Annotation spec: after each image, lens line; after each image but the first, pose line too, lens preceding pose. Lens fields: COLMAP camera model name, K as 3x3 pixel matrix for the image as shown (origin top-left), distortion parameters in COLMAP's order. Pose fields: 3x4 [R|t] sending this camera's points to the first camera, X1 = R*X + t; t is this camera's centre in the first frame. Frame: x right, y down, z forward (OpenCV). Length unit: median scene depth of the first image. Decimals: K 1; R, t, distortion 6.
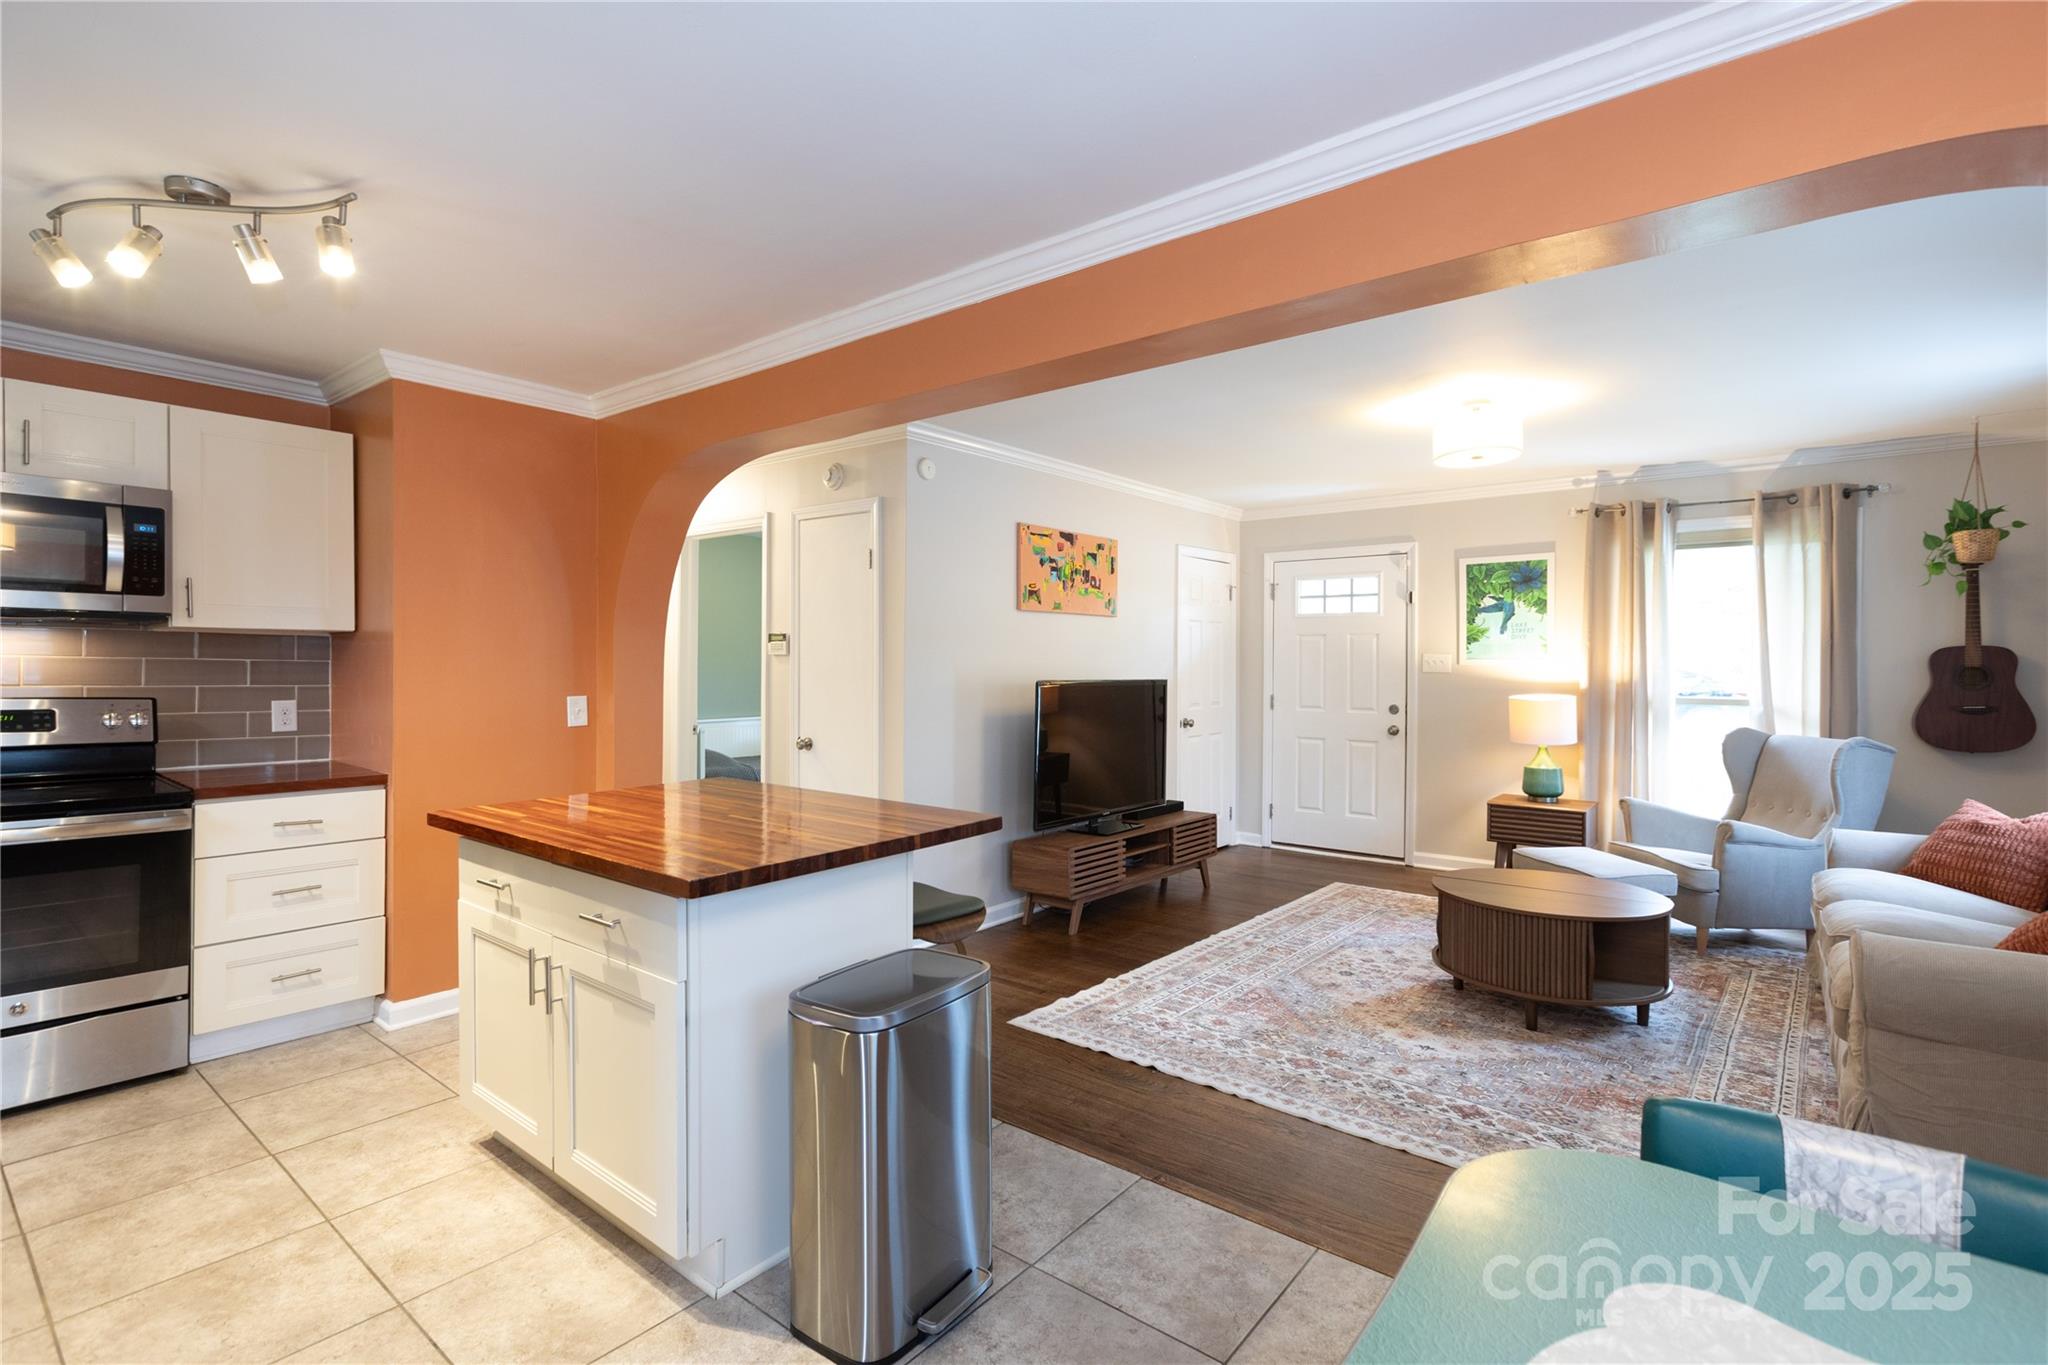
lens RADIAL K [[944.9, 0, 981.9], [0, 944.9, 673.7], [0, 0, 1]] dist [-0.000279, 0.001464]
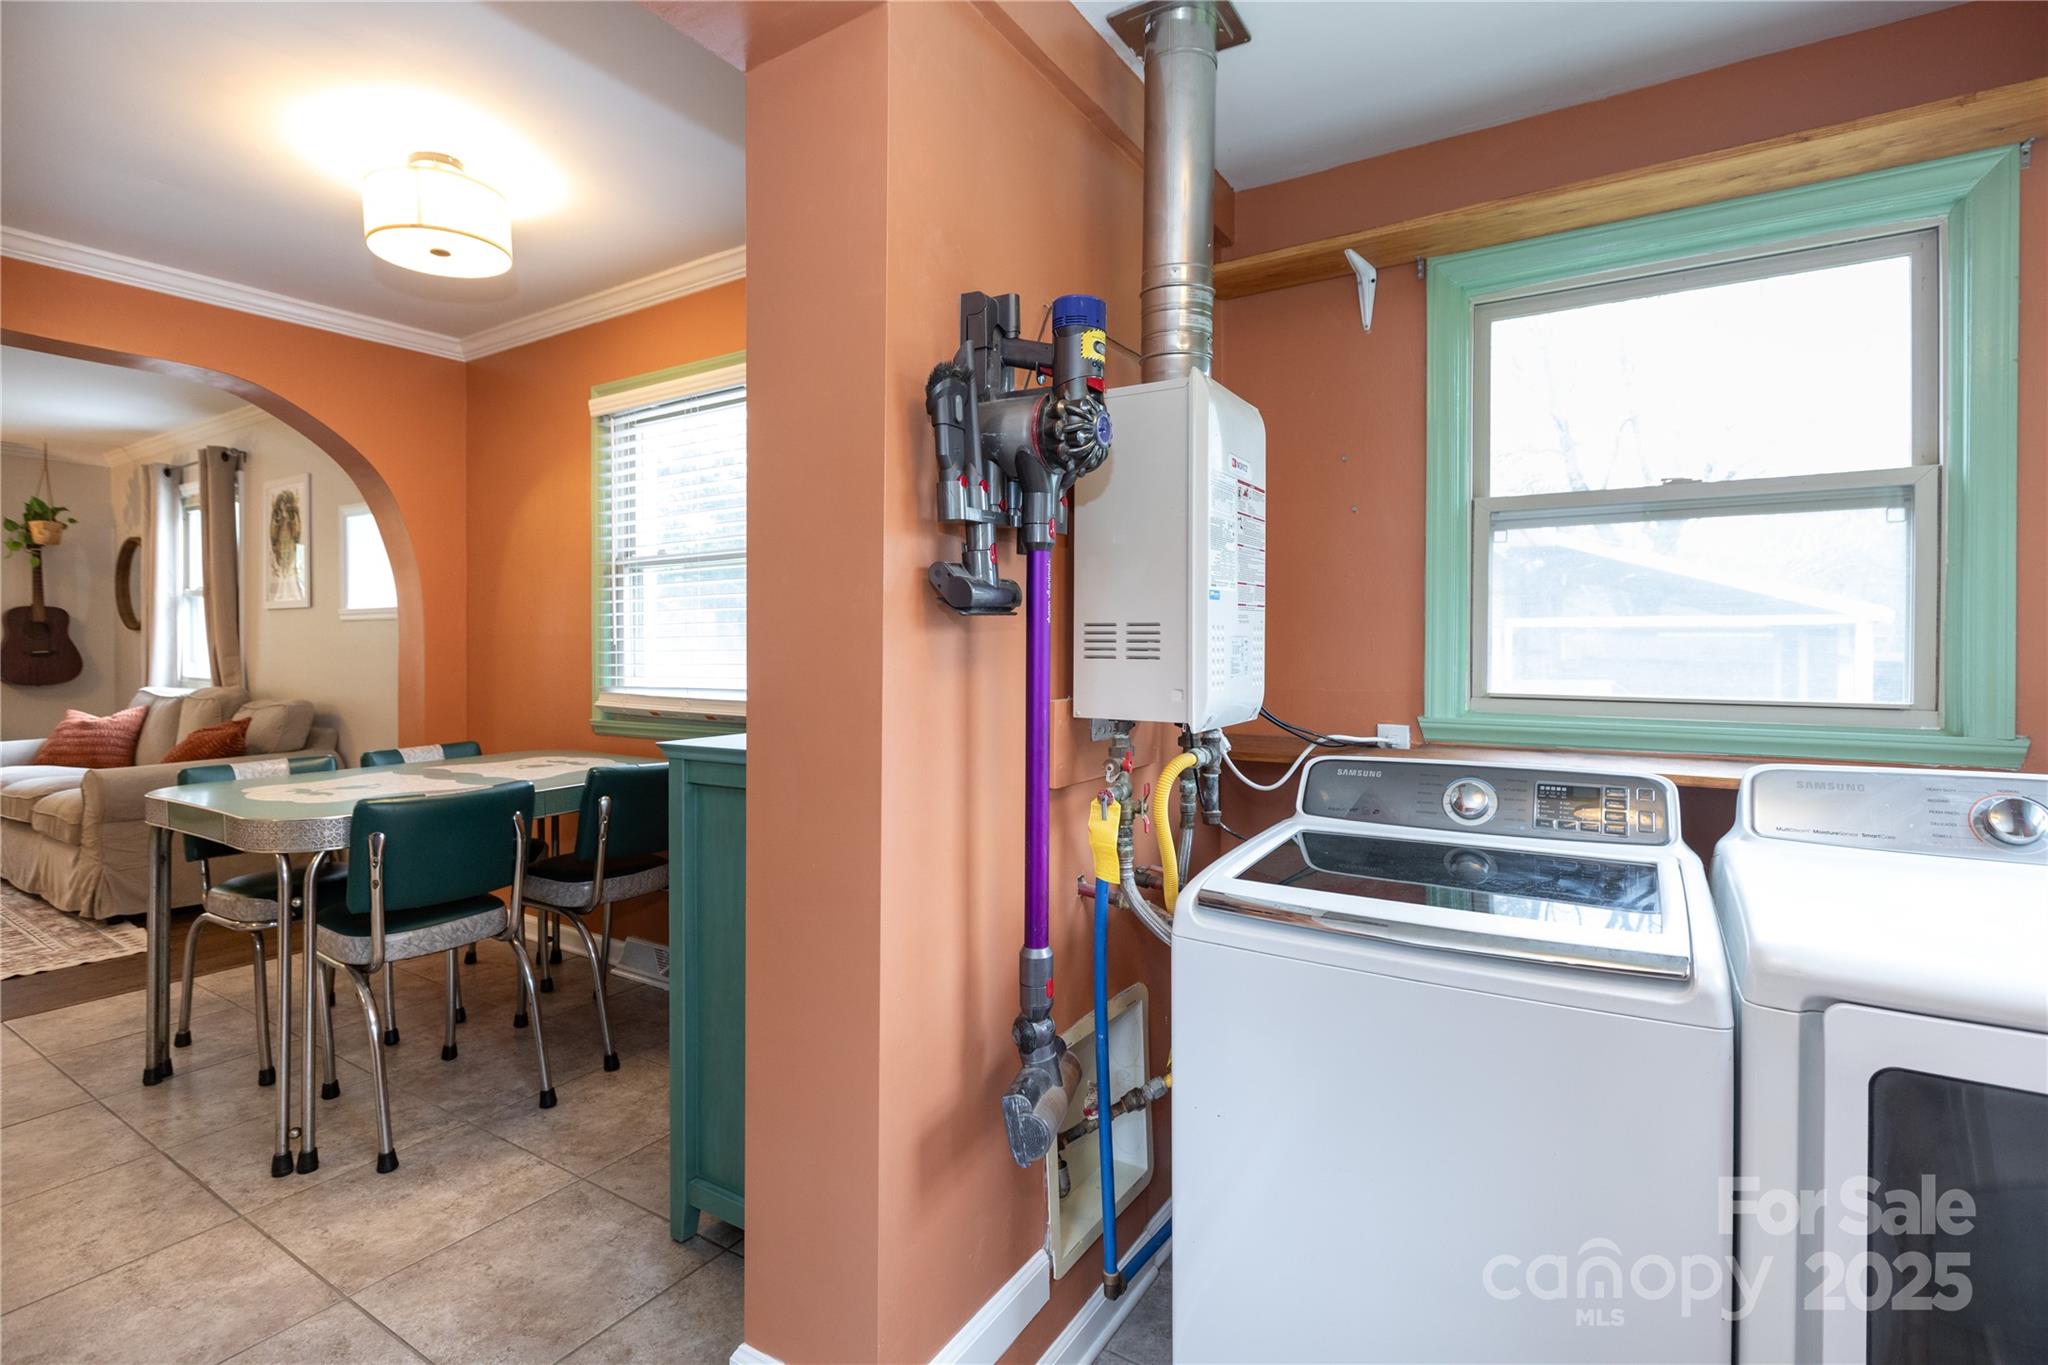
lens RADIAL K [[978.9, 0, 1050.9], [0, 978.9, 654.1], [0, 0, 1]] dist [0.000333, -0.005969]
pose [[-0.150105, -0.011249, 0.988606, -0.538678], [0.012798, 0.999829, 0.013320, 0.038731], [-0.988587, 0.014652, -0.149935, -0.214471]]
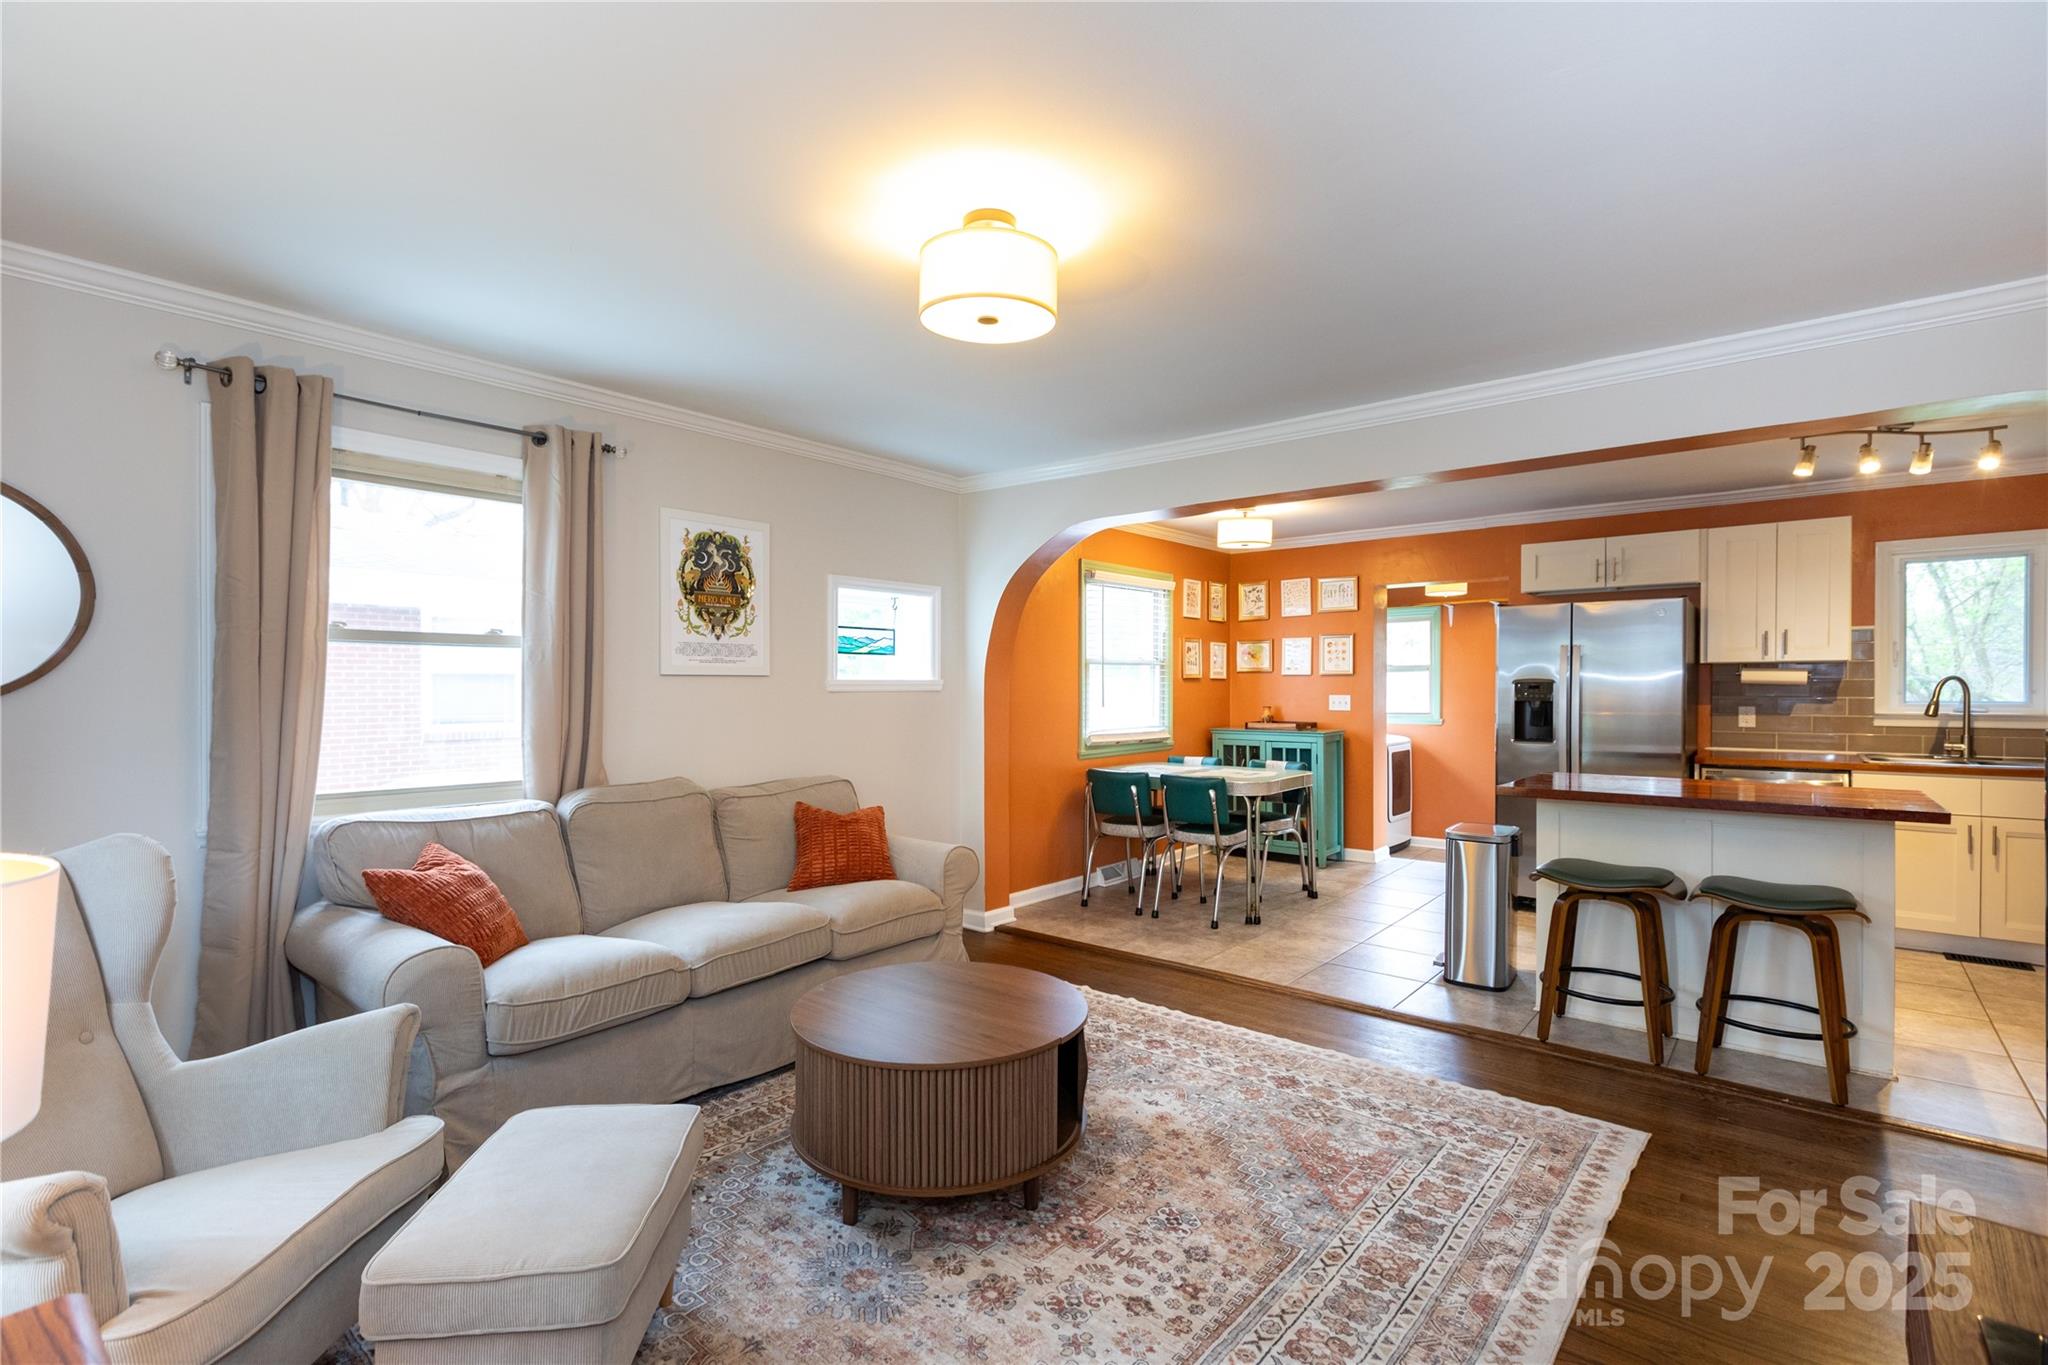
lens RADIAL K [[944.9, 0, 1009.9], [0, 944.9, 696.3], [0, 0, 1]] dist [-0.000279, 0.001464]
pose [[-0.999867, -0.000057, -0.016330, 0.469657], [-0.000453, 0.999707, 0.024216, -0.015352], [0.016324, 0.024220, -0.999573, 1.434747]]
